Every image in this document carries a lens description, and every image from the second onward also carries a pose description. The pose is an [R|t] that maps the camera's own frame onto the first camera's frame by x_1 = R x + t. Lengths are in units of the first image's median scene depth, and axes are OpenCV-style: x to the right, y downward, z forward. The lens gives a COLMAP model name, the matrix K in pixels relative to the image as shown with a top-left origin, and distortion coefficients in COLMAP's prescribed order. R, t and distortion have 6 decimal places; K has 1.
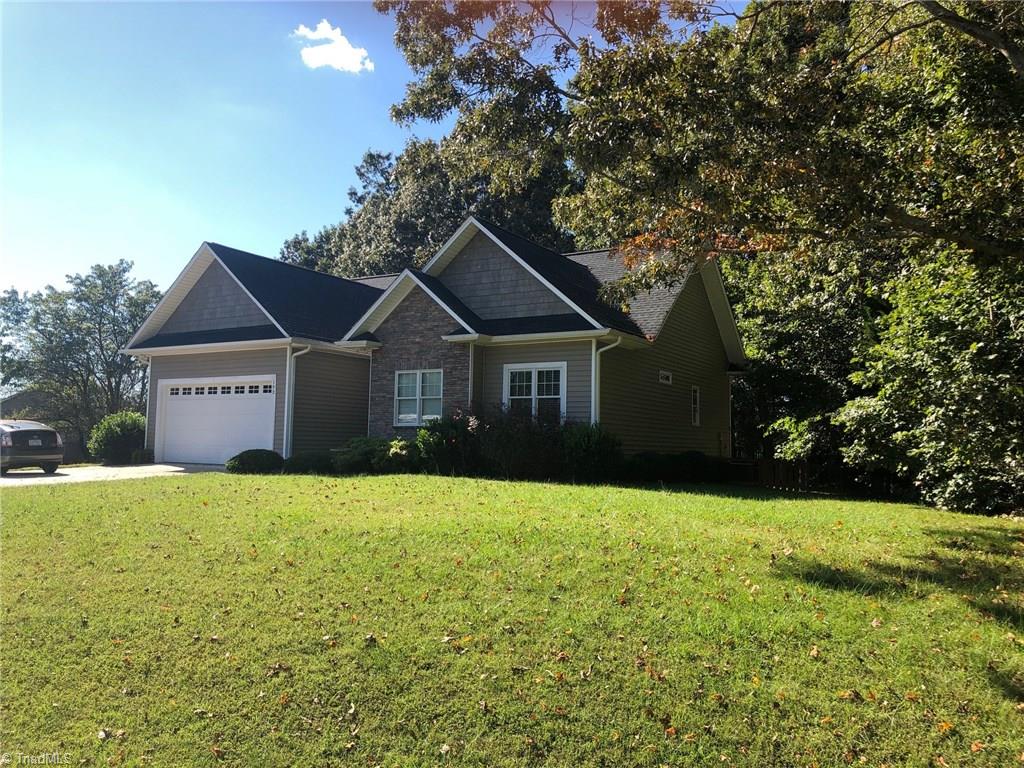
lens RADIAL K [[842.5, 0, 513.3], [0, 842.5, 384.5], [0, 0, 1]] dist [0.059329, -0.004689]
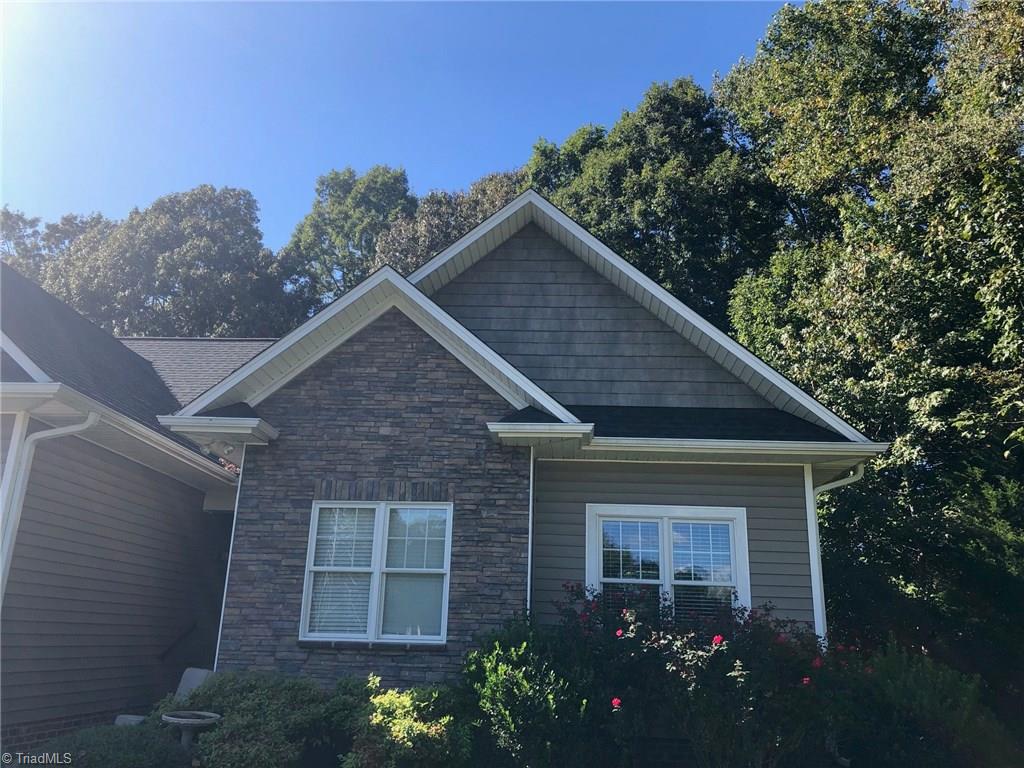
lens RADIAL K [[842.5, 0, 511.2], [0, 842.5, 380.2], [0, 0, 1]] dist [0.059329, -0.004689]
pose [[0.885406, 0.150521, 0.439773, -0.250115], [-0.050249, 0.971567, -0.231371, 0.018159], [-0.462095, 0.182759, 0.867794, 0.593967]]
